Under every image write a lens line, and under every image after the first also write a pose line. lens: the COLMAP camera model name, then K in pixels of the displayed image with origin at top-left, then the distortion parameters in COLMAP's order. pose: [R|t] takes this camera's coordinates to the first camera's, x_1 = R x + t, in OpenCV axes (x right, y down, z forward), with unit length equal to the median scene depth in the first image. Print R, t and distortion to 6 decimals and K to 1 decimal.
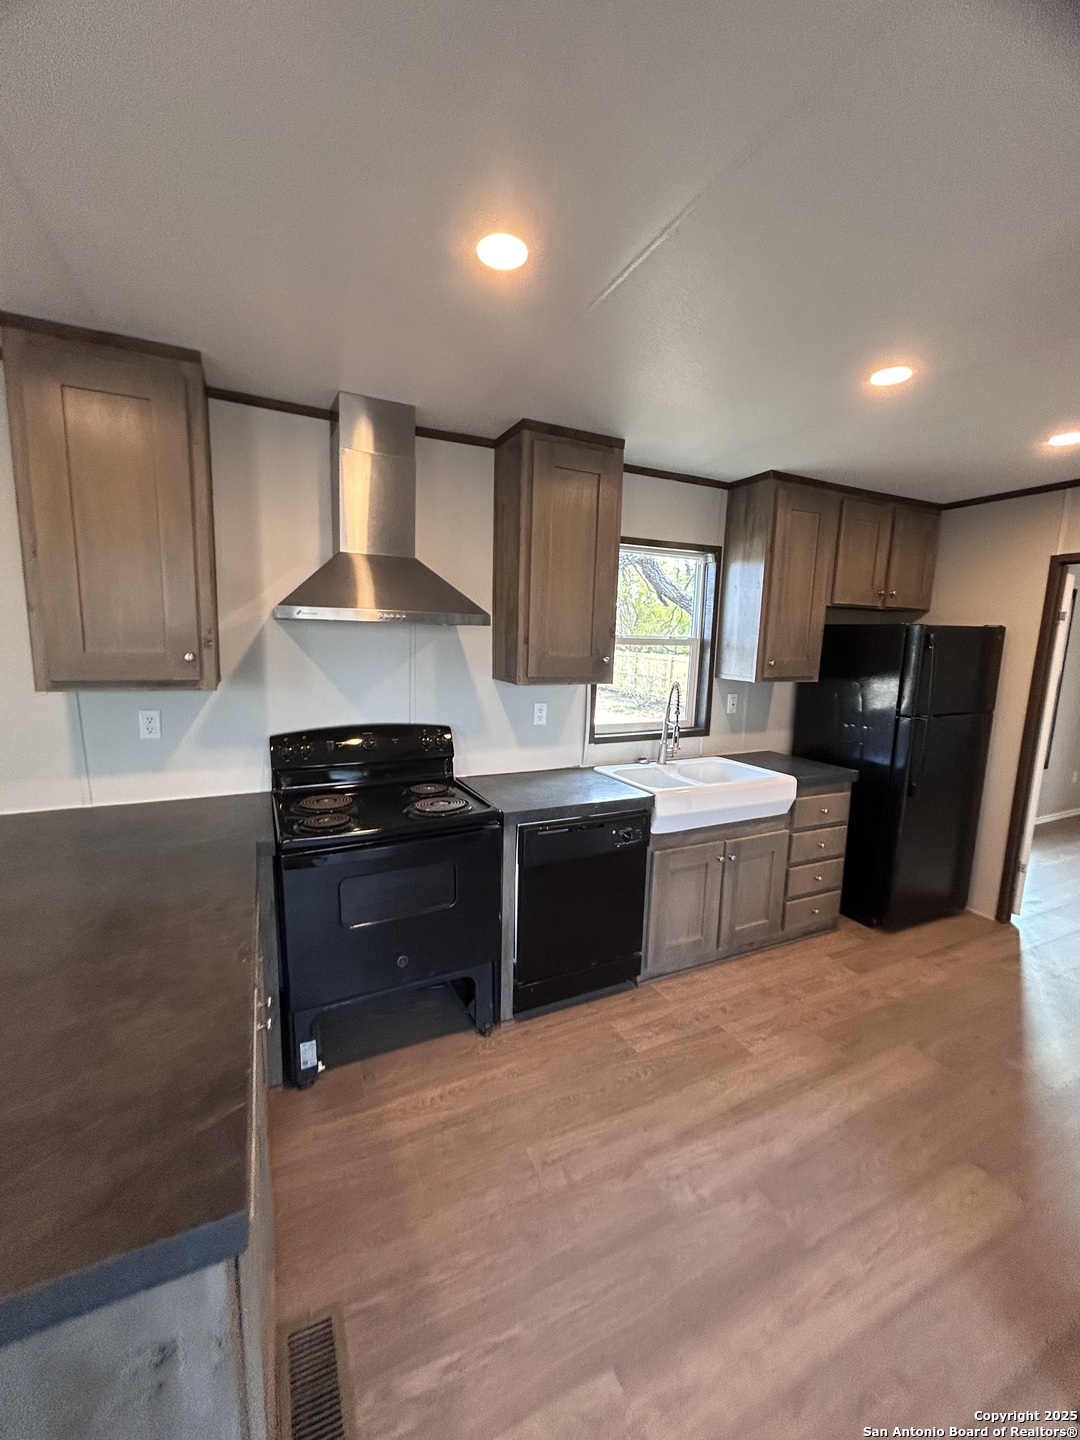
lens RADIAL K [[579.6, 0, 542.1], [0, 579.6, 718.2], [0, 0, 1]] dist [0.000528, 0.000447]
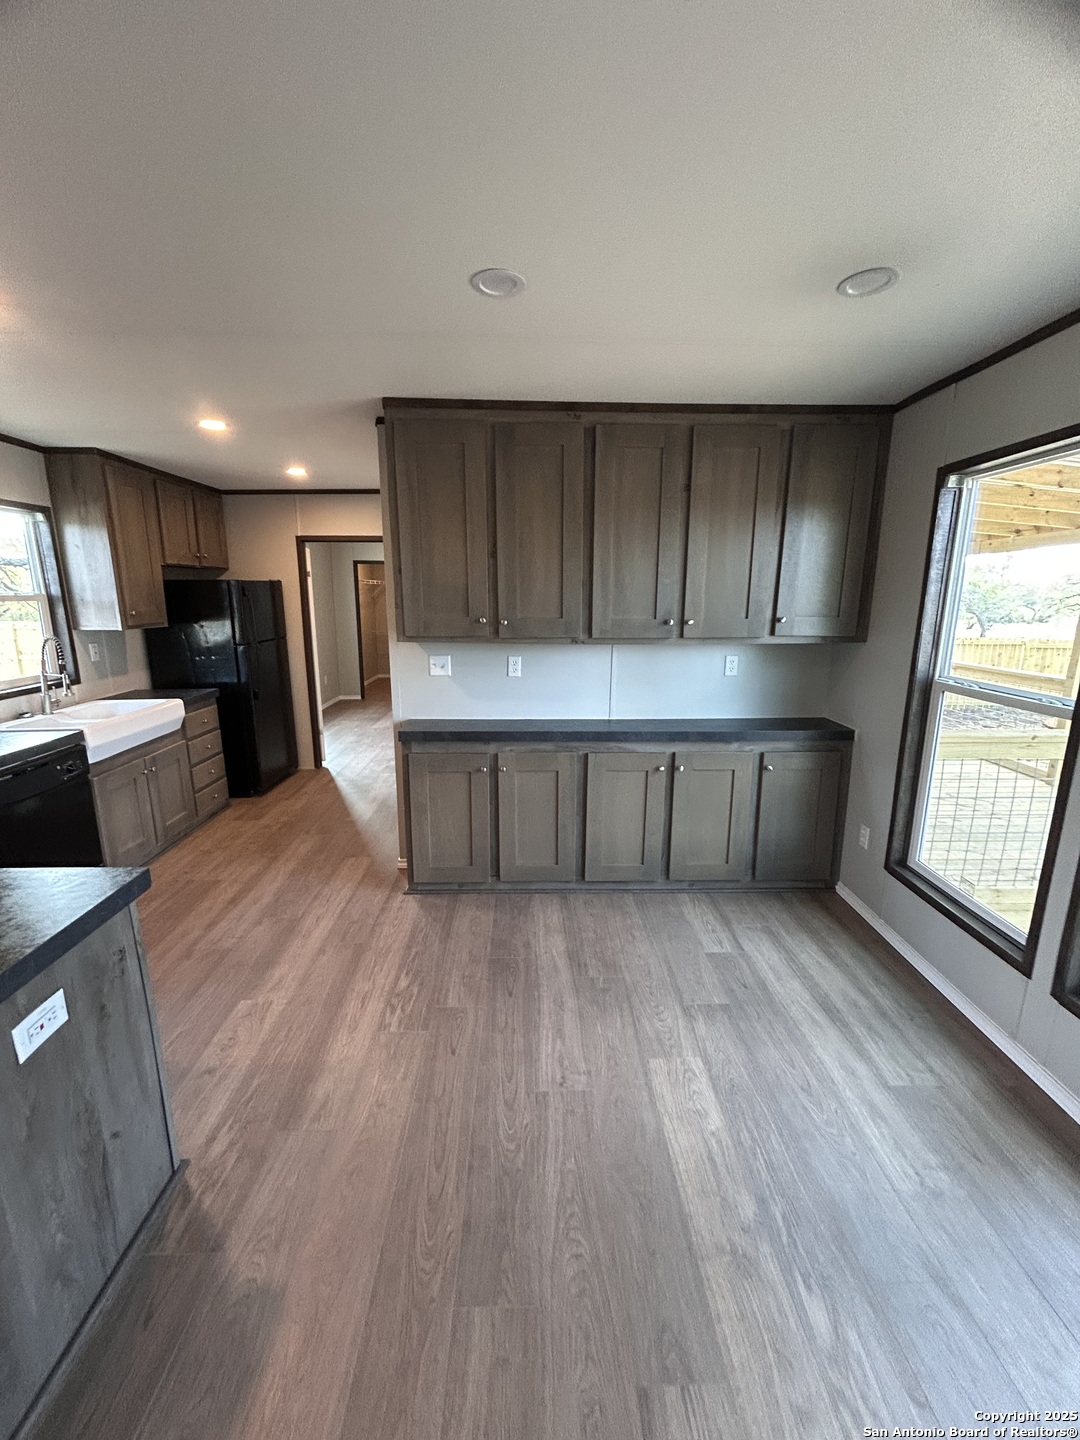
lens RADIAL K [[579.6, 0, 542.1], [0, 579.6, 718.2], [0, 0, 1]] dist [0.000528, 0.000447]
pose [[0.412046, -0.217079, 0.884926, -0.378904], [0.142962, 0.974579, 0.172505, 0.032971], [-0.899878, 0.055431, 0.432606, -0.286072]]
